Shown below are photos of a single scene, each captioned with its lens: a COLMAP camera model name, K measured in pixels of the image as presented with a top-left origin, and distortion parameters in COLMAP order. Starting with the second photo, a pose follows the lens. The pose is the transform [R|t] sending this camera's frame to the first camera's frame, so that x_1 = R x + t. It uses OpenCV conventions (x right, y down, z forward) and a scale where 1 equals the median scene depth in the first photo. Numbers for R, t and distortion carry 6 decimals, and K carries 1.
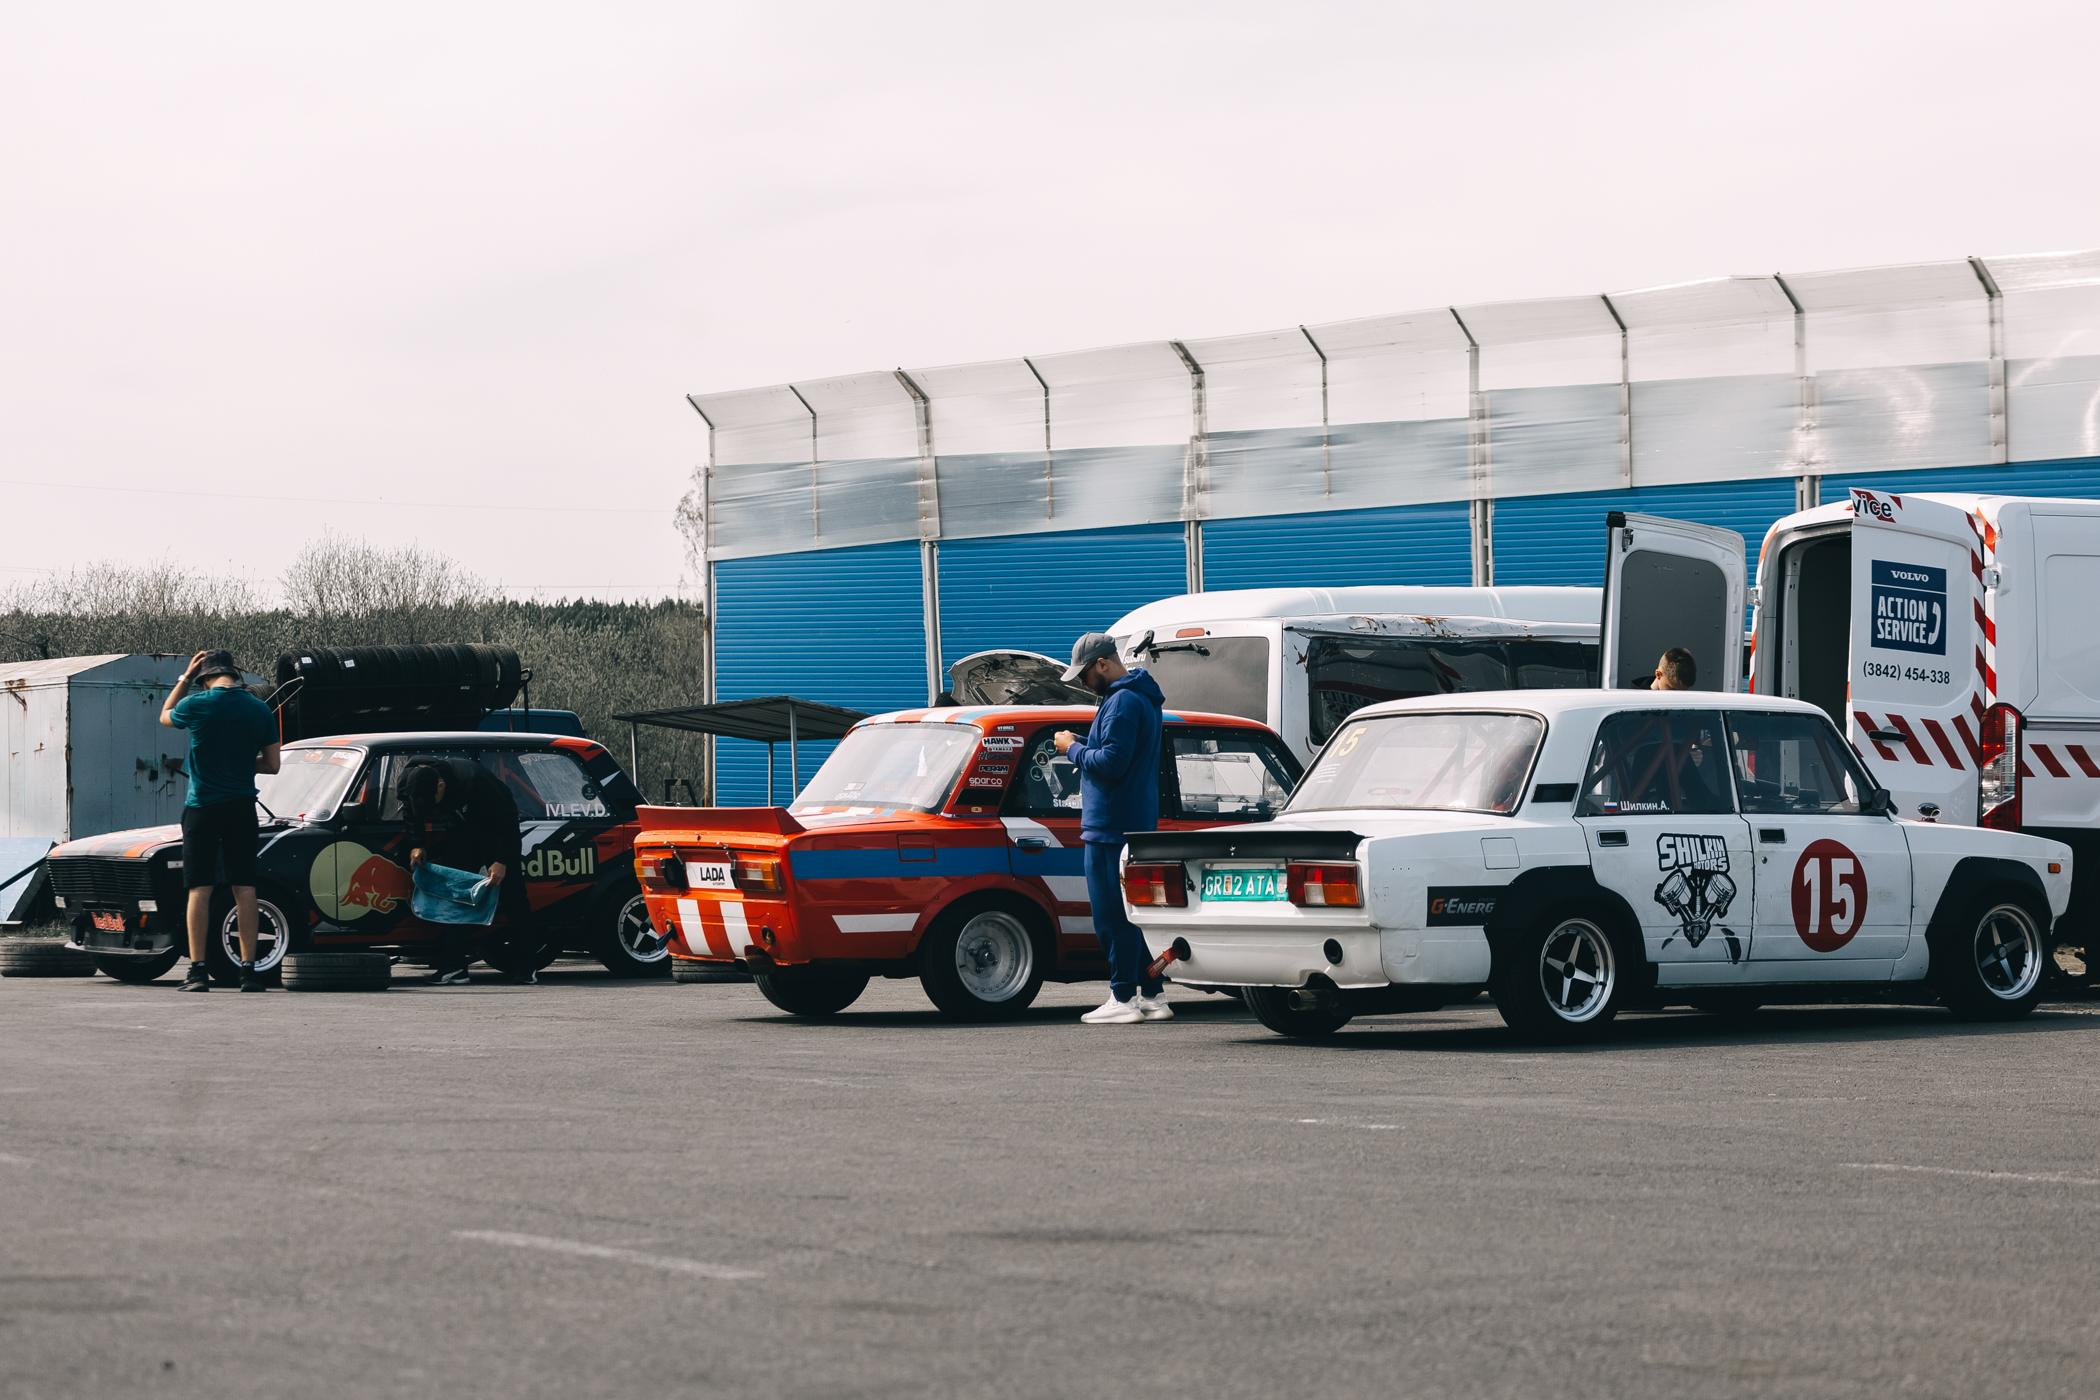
lens RADIAL K [[4738.3, 0, 1050.4], [0, 4738.3, 699.2], [0, 0, 1]] dist [-0.239925, 0.000000]
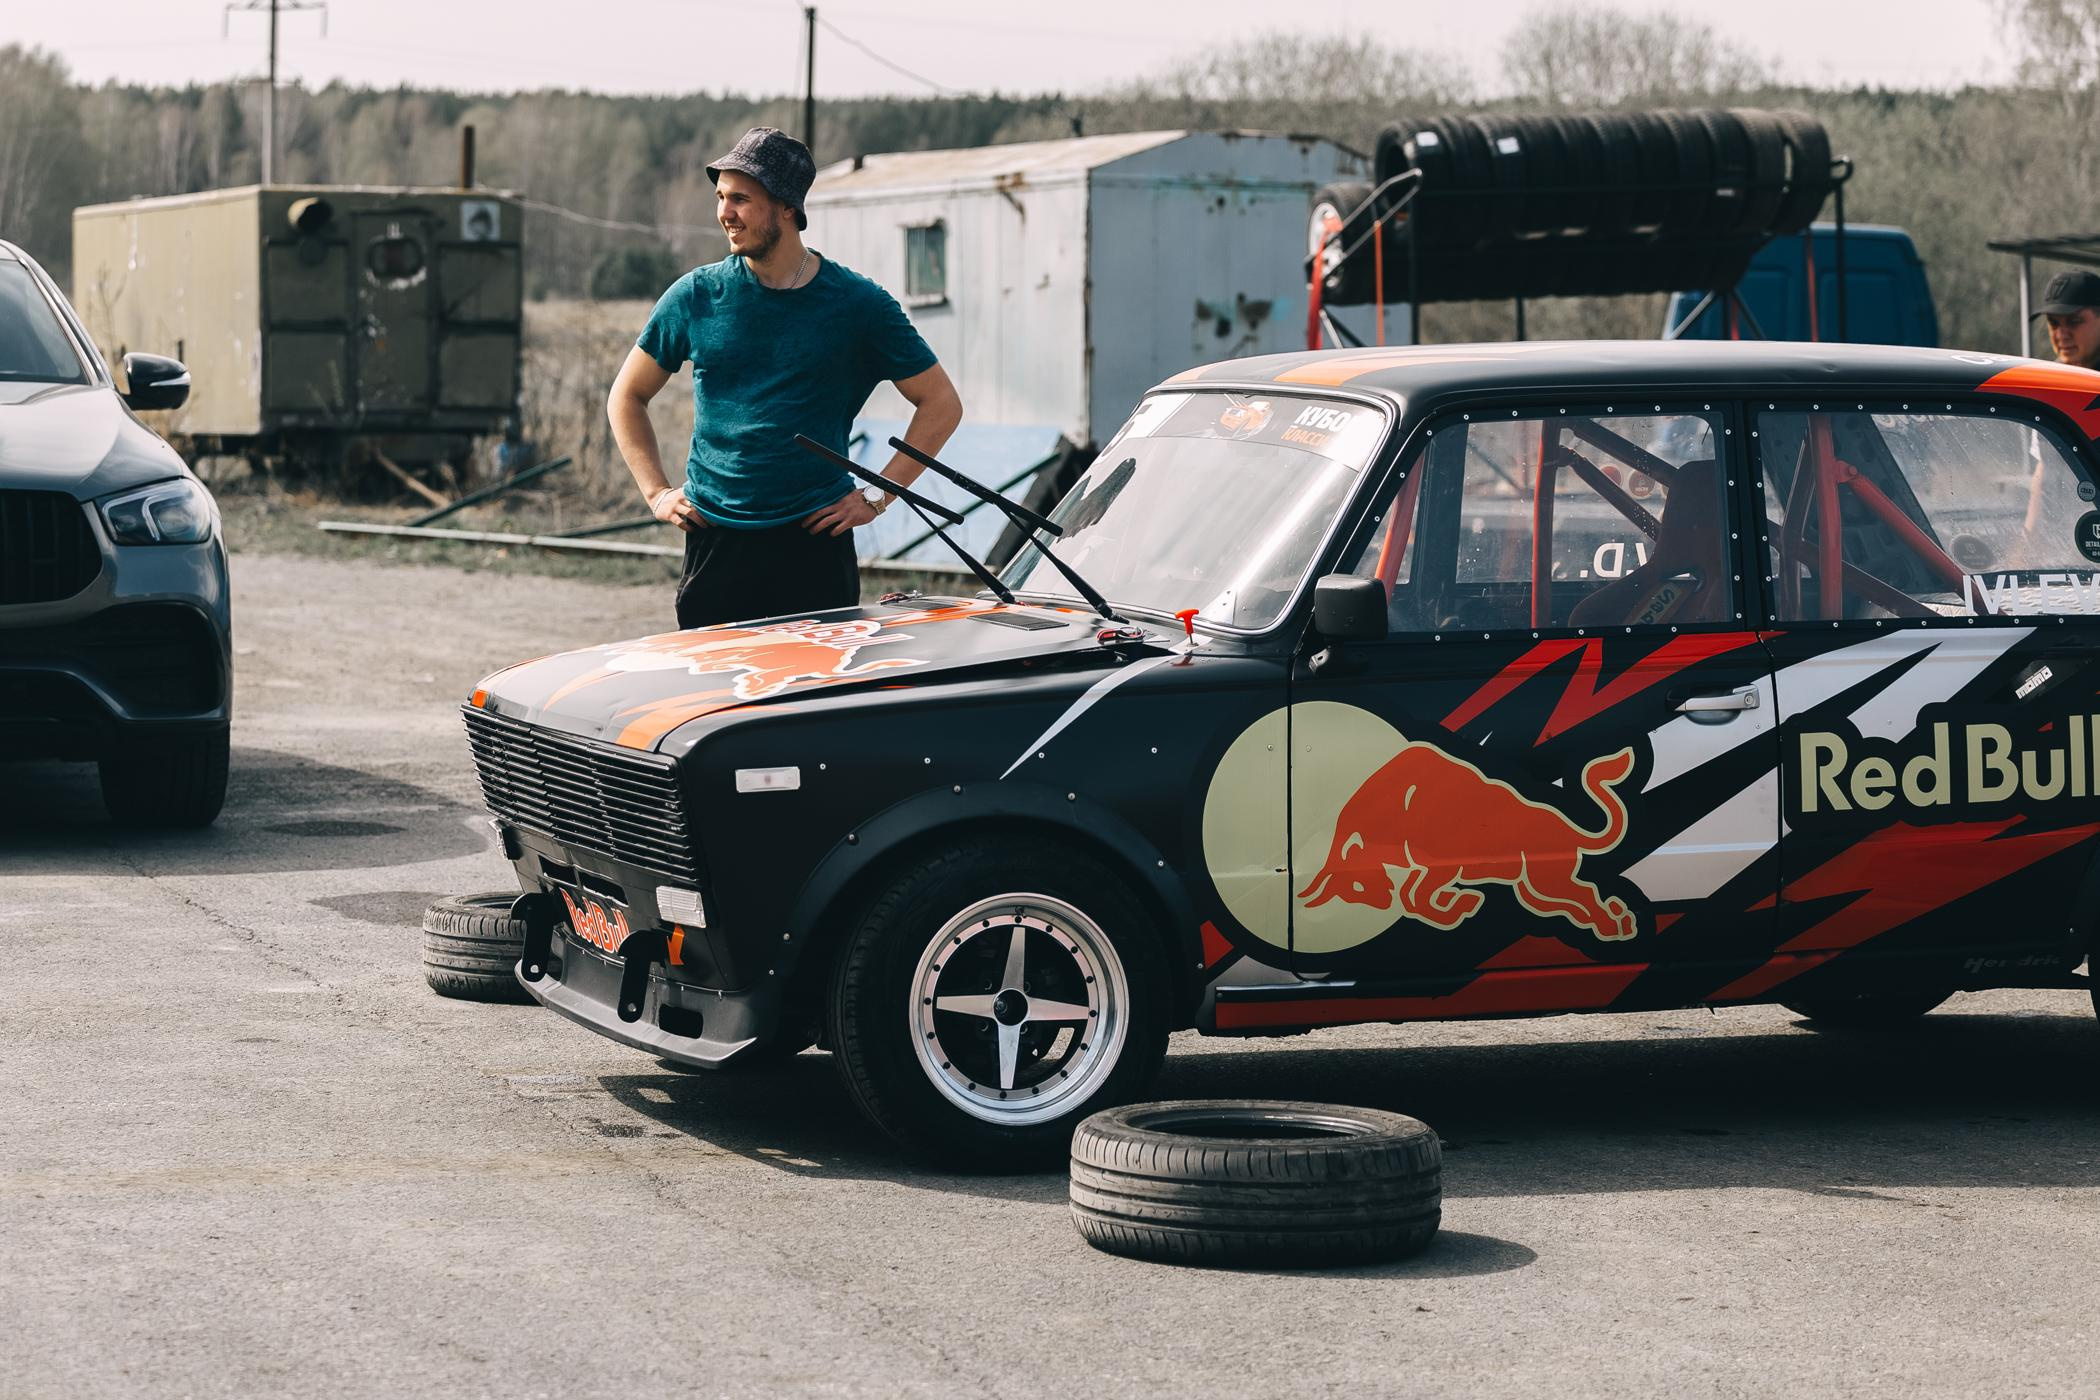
lens RADIAL K [[4983.8, 0, 1048.7], [0, 4983.8, 701.4], [0, 0, 1]] dist [-0.160462, 0.000000]
pose [[0.966379, 0.029134, -0.255467, -0.080213], [-0.003000, 0.994770, 0.102099, -0.003432], [0.257105, -0.097900, 0.961412, 0.657315]]
